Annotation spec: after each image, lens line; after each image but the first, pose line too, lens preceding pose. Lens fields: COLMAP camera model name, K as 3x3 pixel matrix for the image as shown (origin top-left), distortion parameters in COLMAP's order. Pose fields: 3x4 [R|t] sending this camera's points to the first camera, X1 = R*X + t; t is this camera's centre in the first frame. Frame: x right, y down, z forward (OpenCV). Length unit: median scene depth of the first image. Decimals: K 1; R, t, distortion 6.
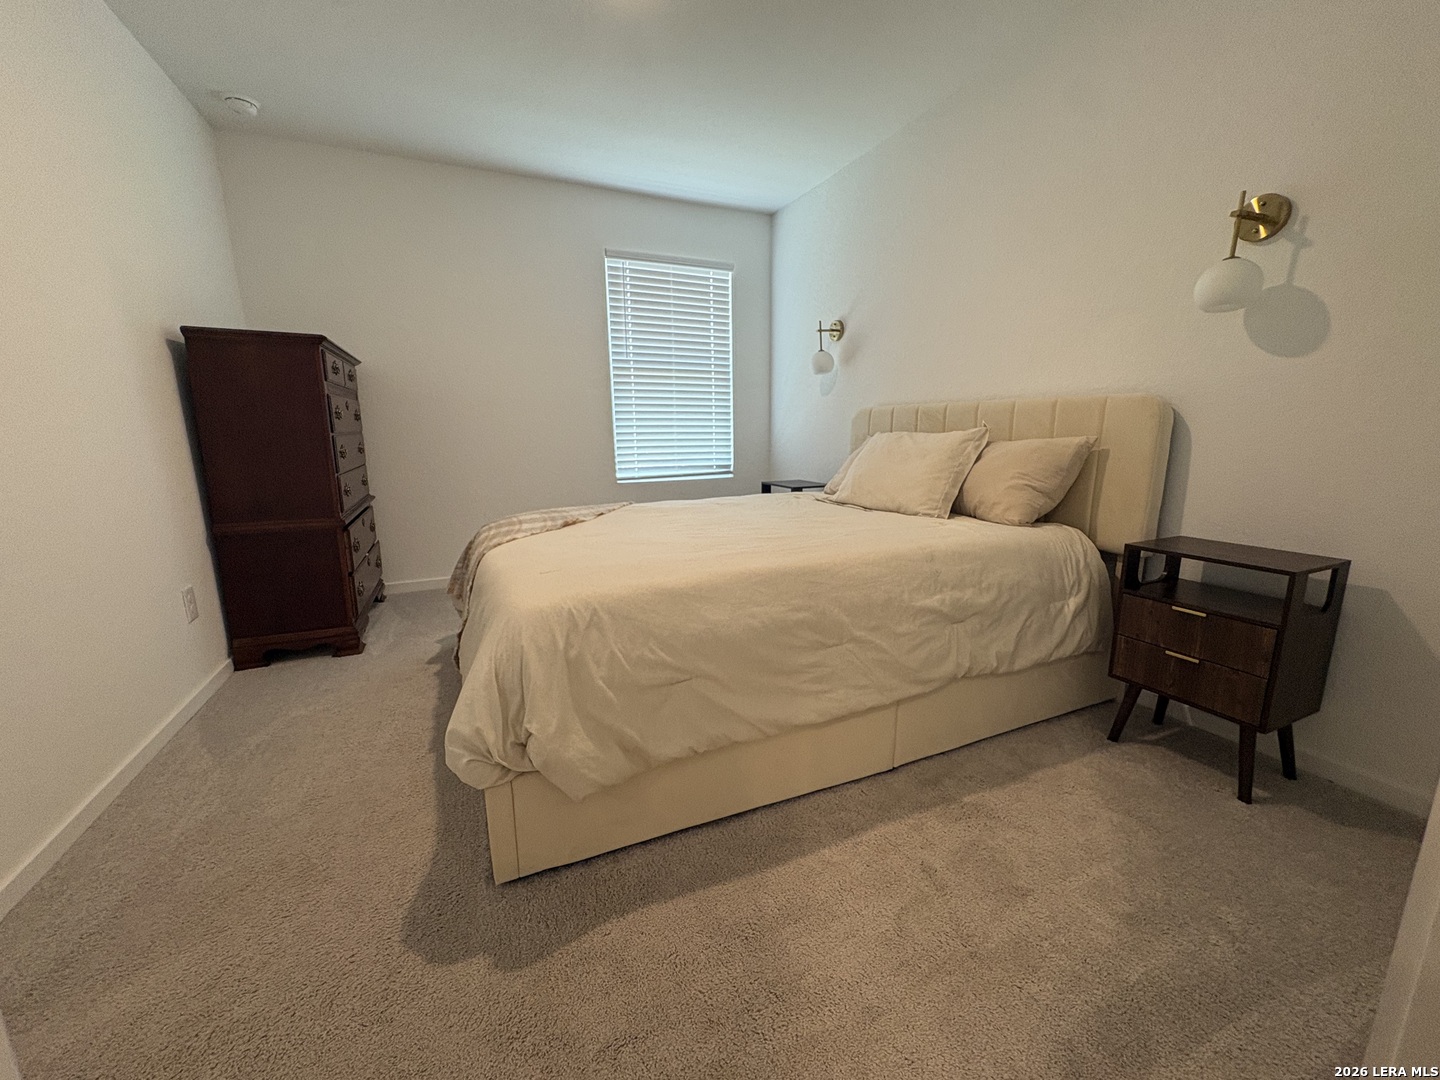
lens RADIAL K [[574.1, 0, 720.8], [0, 574.1, 541.6], [0, 0, 1]] dist [-0.002823, -0.000068]
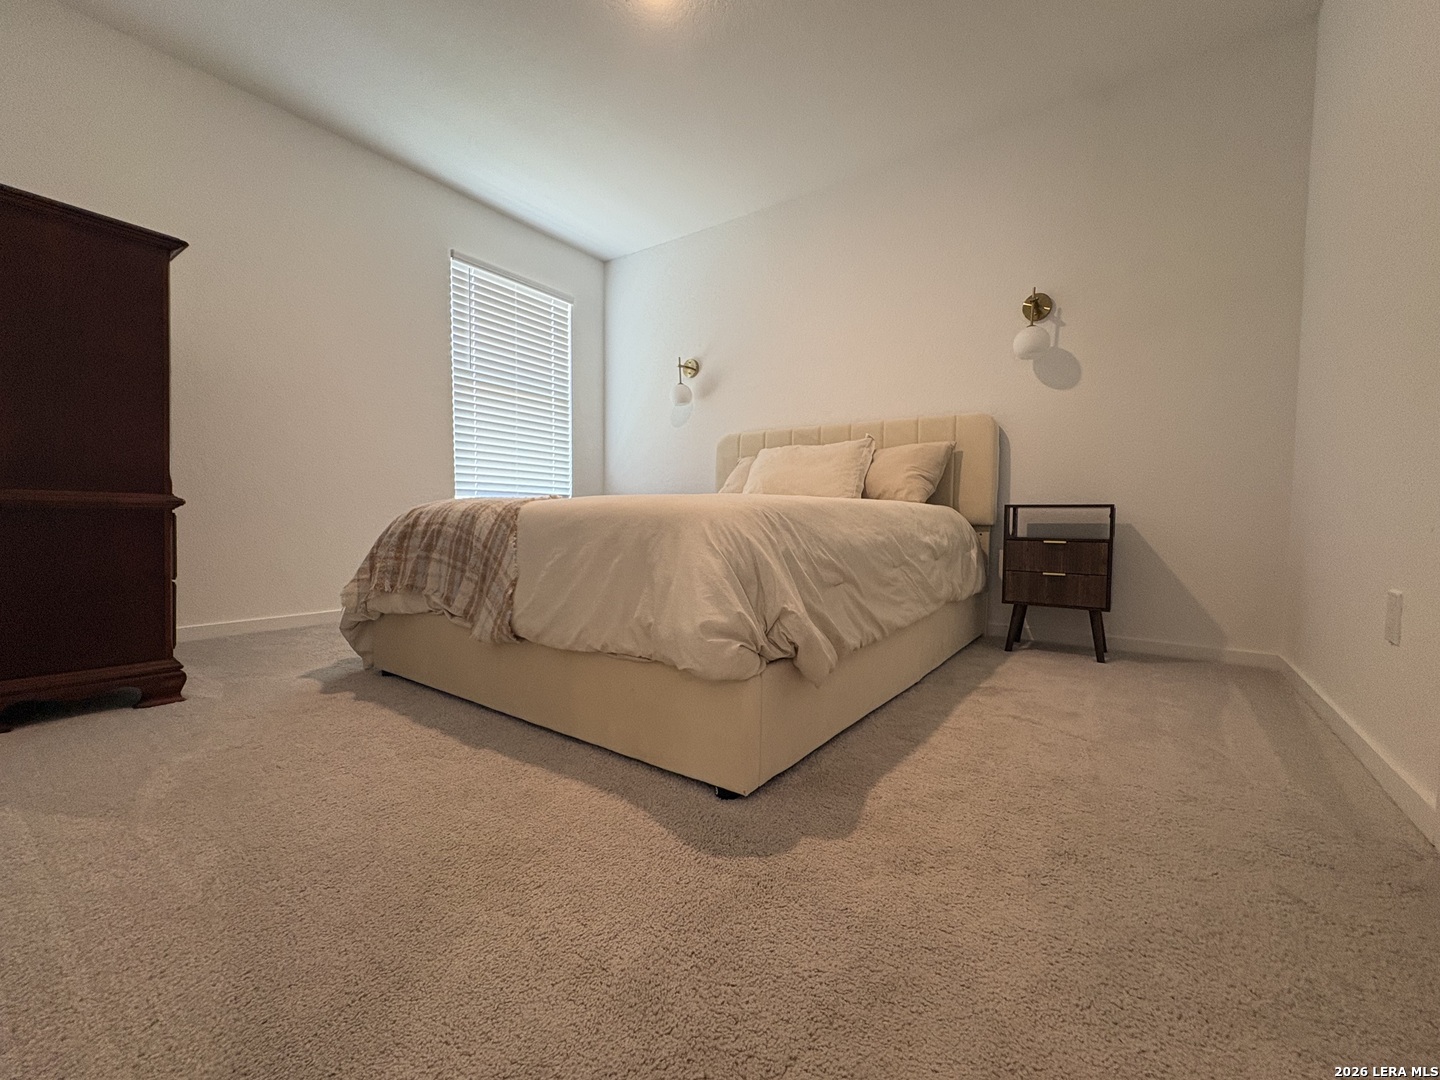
lens RADIAL K [[574.1, 0, 752.3], [0, 574.1, 531.0], [0, 0, 1]] dist [-0.002823, -0.000068]
pose [[0.863018, -0.005973, 0.505138, -0.412452], [0.080913, 0.988655, -0.126548, 0.145785], [-0.498651, 0.150086, 0.853710, 0.074469]]
